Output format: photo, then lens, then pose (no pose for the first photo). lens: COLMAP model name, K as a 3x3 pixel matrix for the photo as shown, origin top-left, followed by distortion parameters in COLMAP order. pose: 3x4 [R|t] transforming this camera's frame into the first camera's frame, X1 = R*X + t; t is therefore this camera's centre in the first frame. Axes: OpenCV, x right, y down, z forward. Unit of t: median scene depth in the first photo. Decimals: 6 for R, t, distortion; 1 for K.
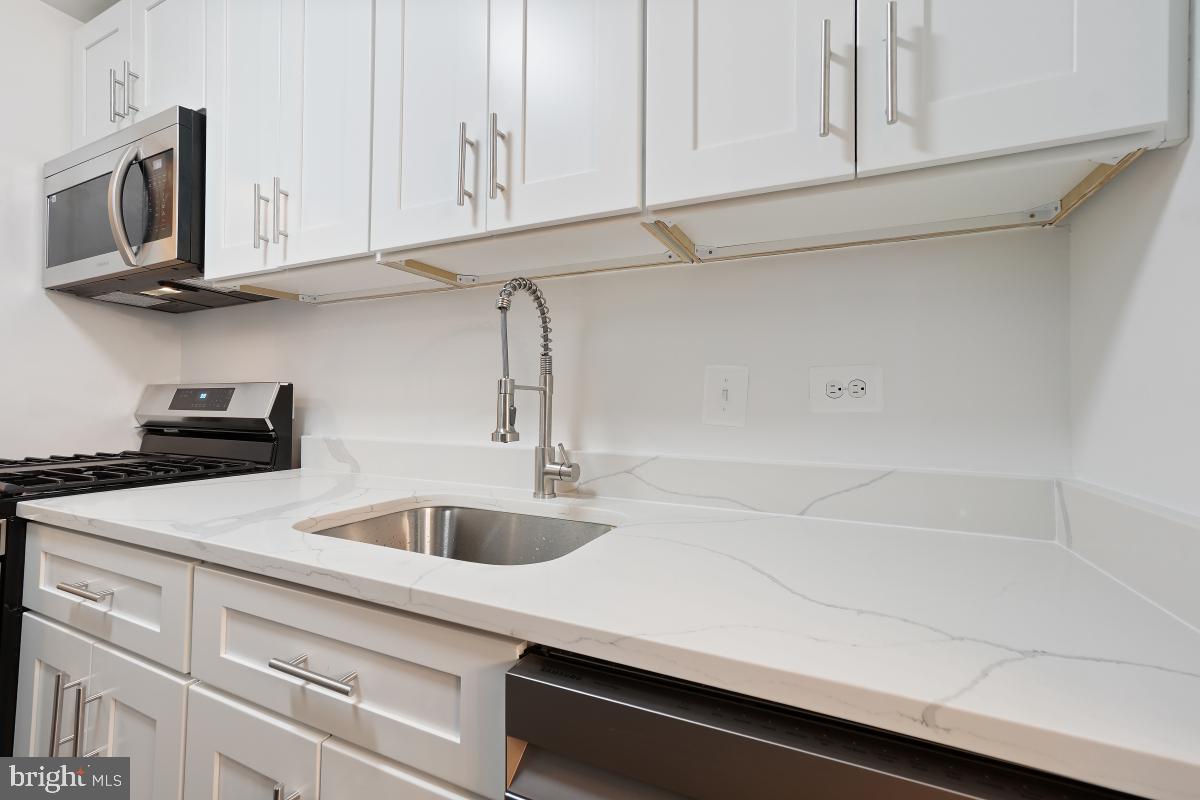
lens RADIAL K [[515.2, 0, 601.3], [0, 515.2, 393.5], [0, 0, 1]] dist [-0.001796, 0.001203]
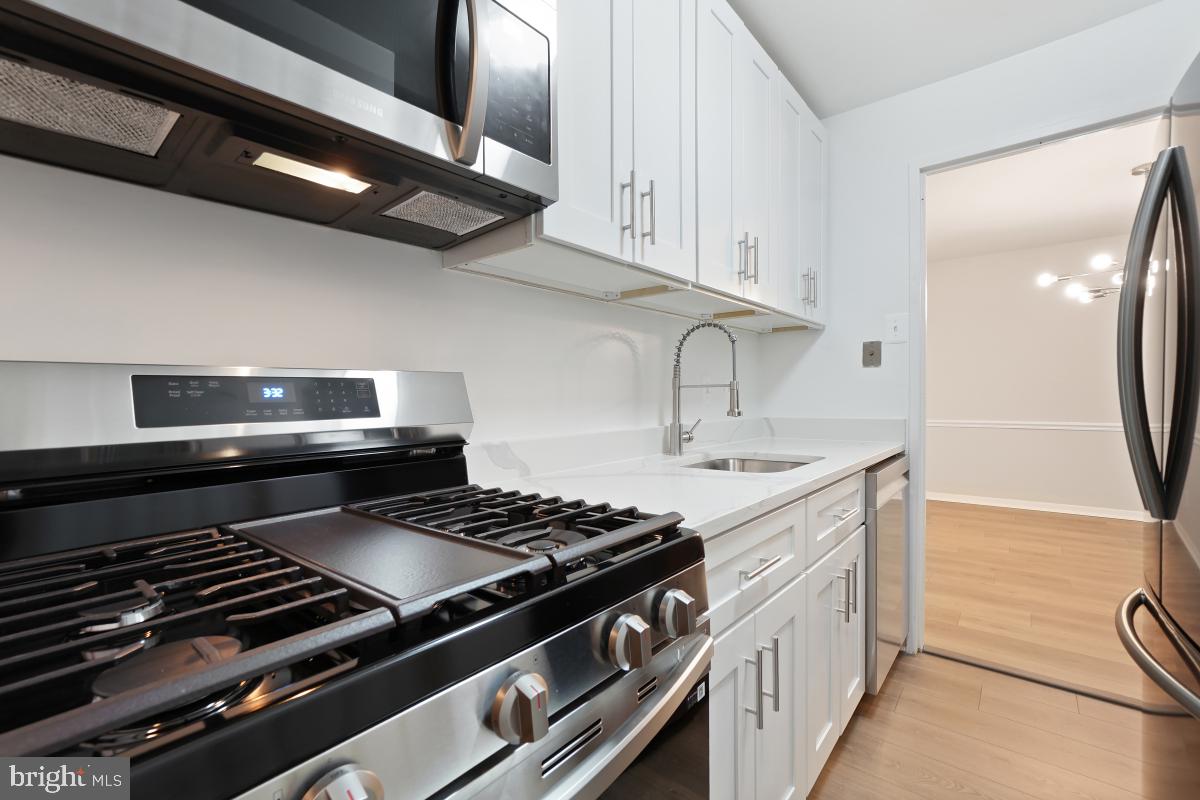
lens RADIAL K [[515.2, 0, 601.3], [0, 515.2, 393.5], [0, 0, 1]] dist [-0.001796, 0.001203]
pose [[0.270156, -0.000565, 0.962816, -1.397055], [0.001019, 0.999999, 0.000301, 0.007072], [-0.962816, 0.000900, 0.270156, 0.662009]]
